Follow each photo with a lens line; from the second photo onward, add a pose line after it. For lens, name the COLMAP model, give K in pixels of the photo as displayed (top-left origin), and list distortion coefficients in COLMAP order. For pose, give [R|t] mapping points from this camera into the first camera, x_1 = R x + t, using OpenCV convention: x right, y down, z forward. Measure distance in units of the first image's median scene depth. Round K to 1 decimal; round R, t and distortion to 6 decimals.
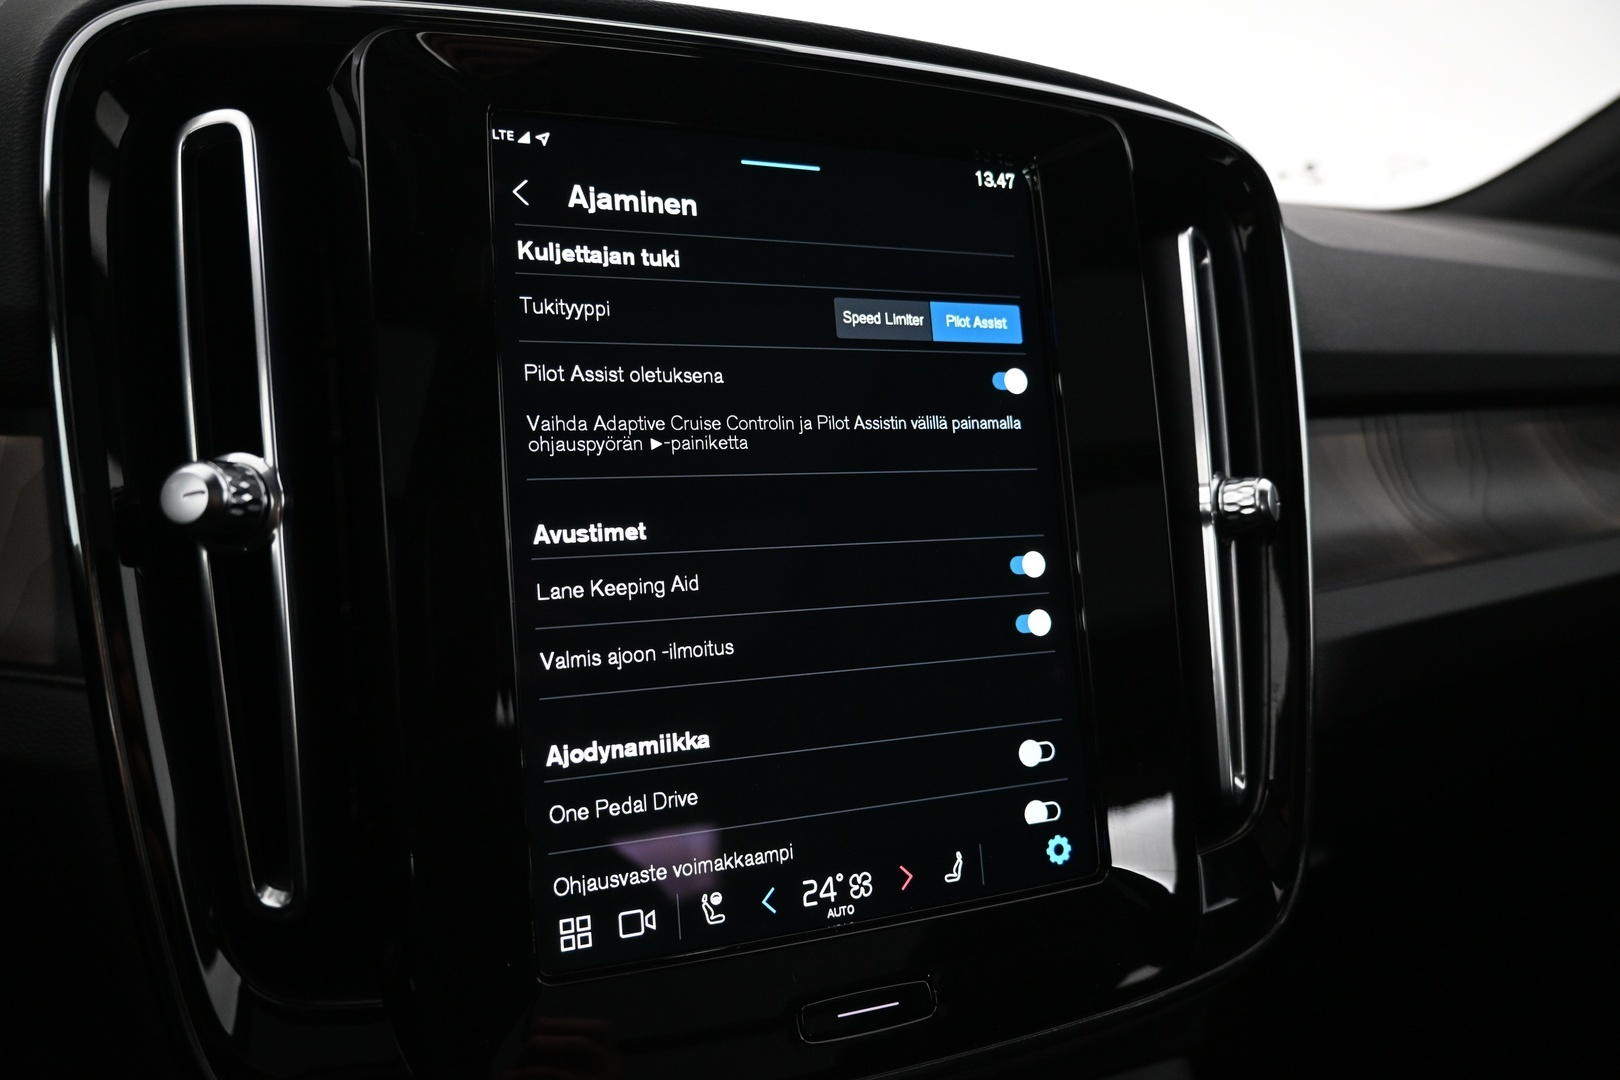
lens RADIAL K [[1103.0, 0, 810.0], [0, 1103.0, 540.0], [0, 0, 1]] dist [-0.000521, 0.004874]
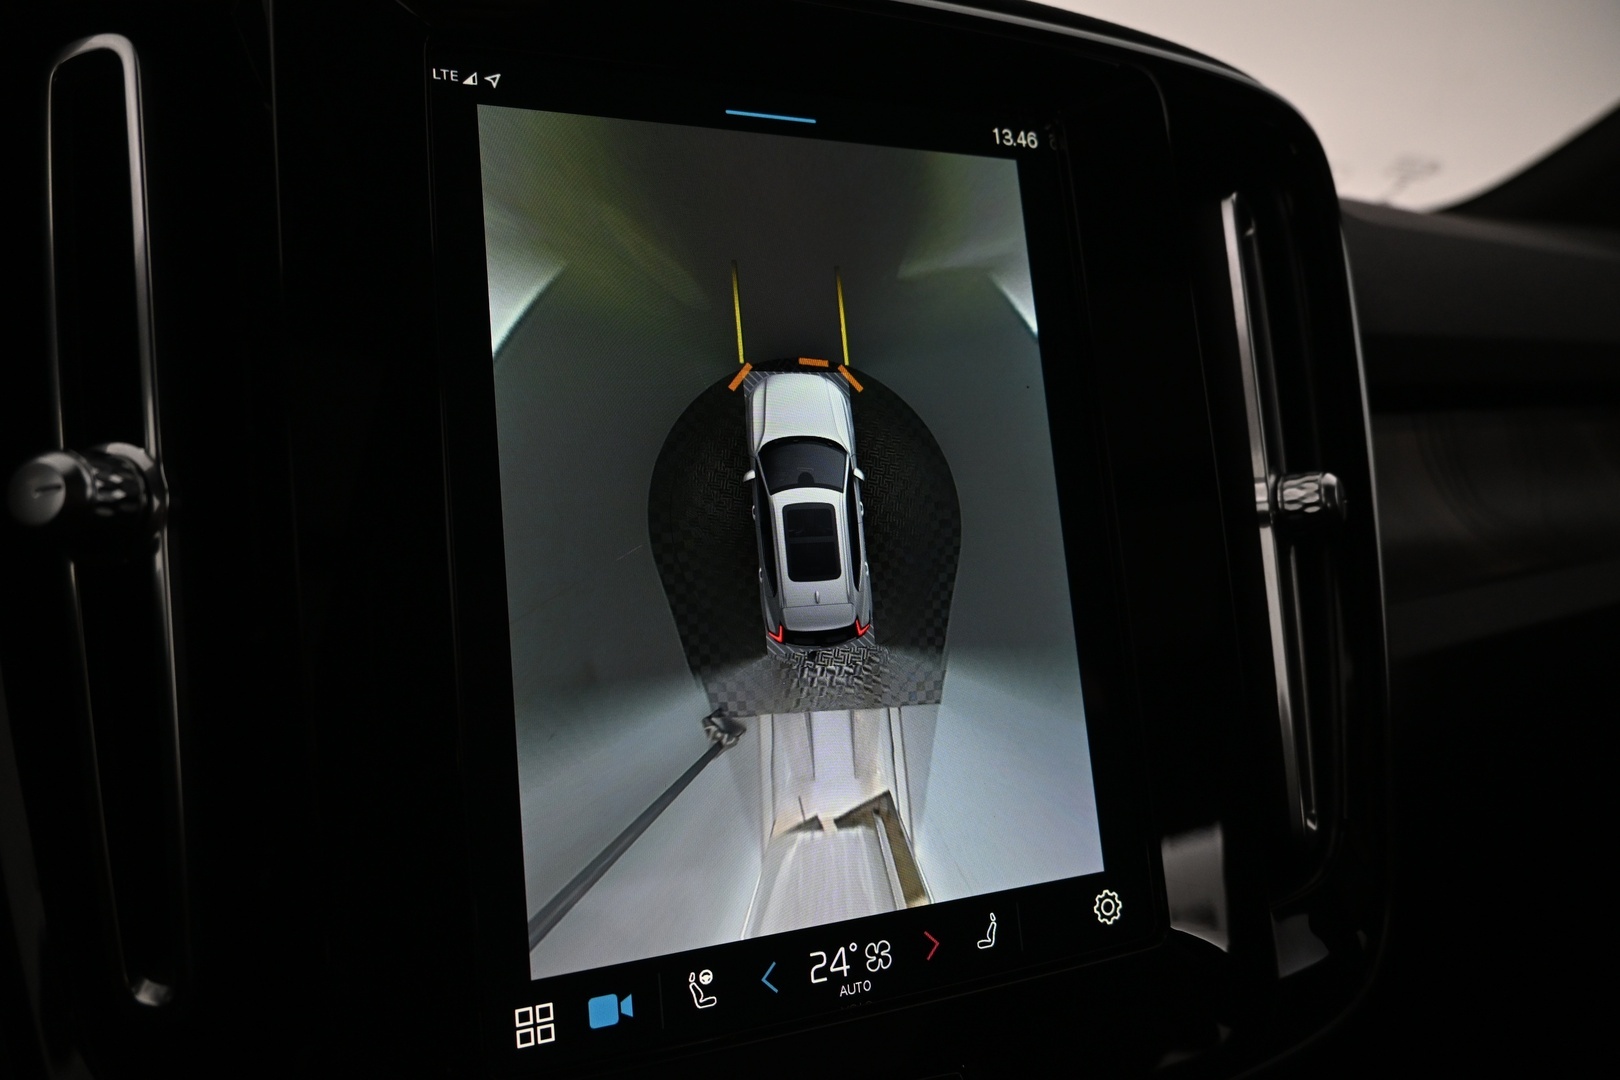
lens RADIAL K [[1103.0, 0, 810.0], [0, 1103.0, 540.0], [0, 0, 1]] dist [-0.000521, 0.004874]
pose [[0.999861, -0.014634, 0.007945, -0.007878], [0.014886, 0.999359, -0.032564, 0.022268], [-0.007463, 0.032677, 0.999438, 0.145412]]
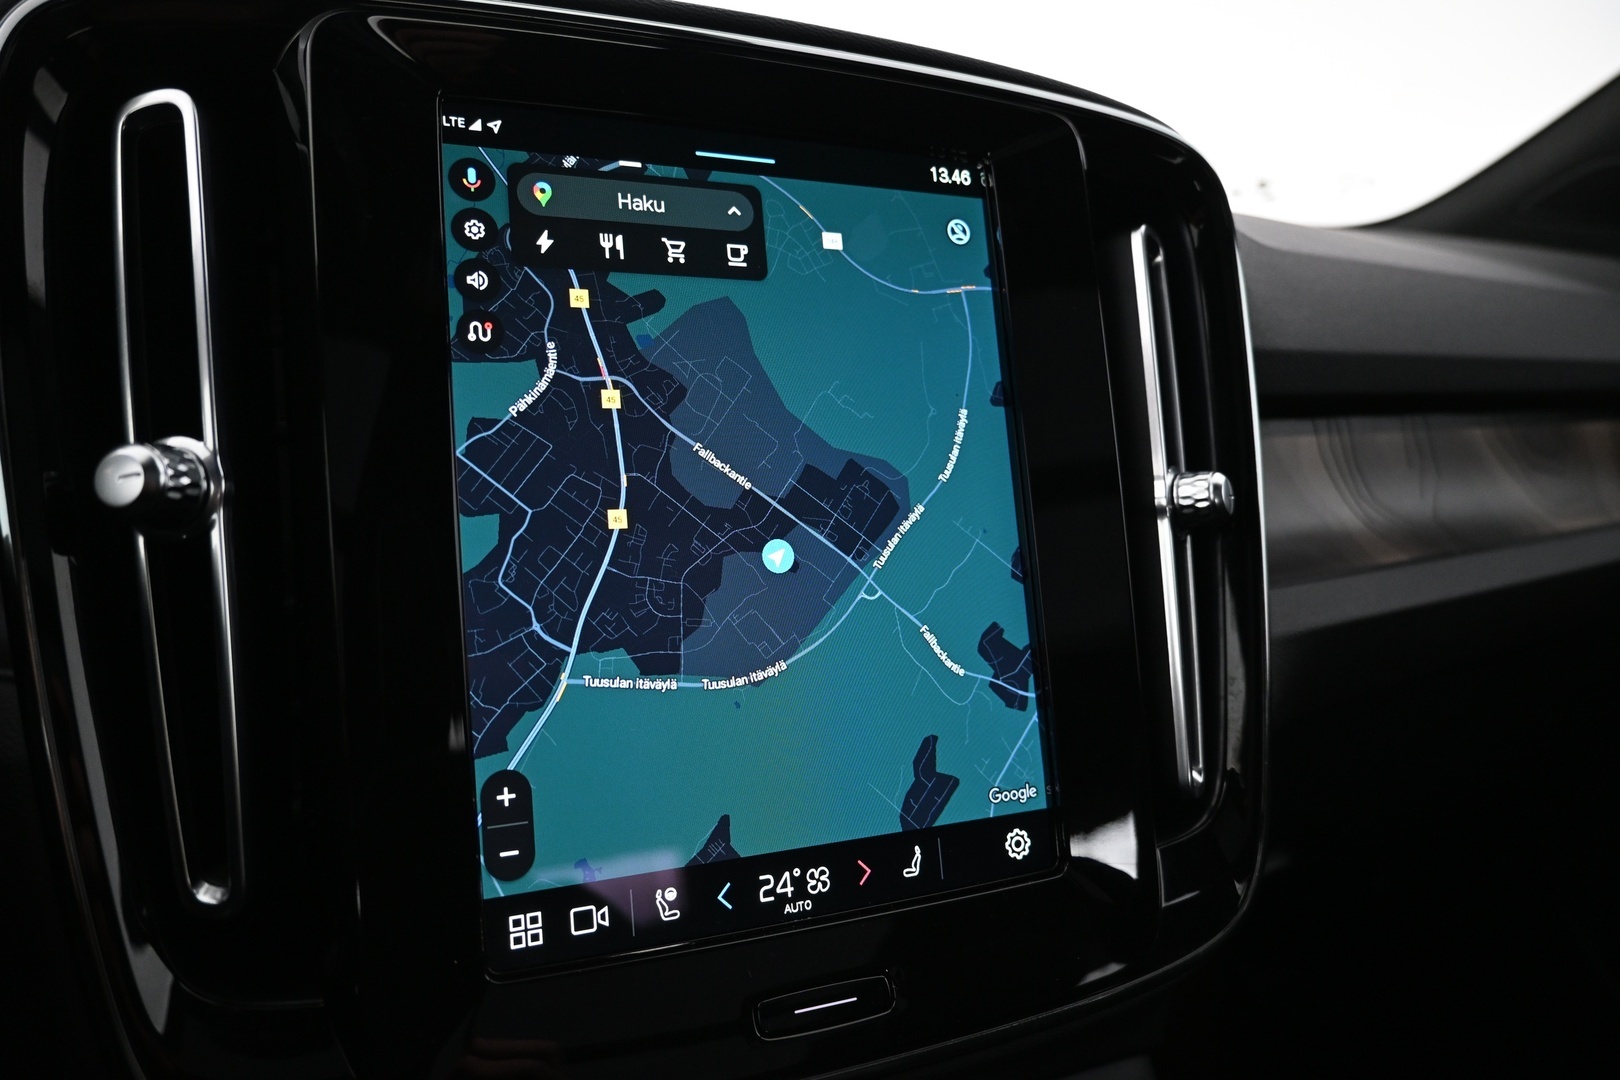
lens RADIAL K [[1103.0, 0, 810.0], [0, 1103.0, 540.0], [0, 0, 1]] dist [-0.000521, 0.004874]
pose [[0.999511, -0.003448, 0.031069, 0.008742], [0.004098, 0.999774, -0.020881, 0.028187], [-0.030990, 0.020999, 0.999299, 0.007152]]
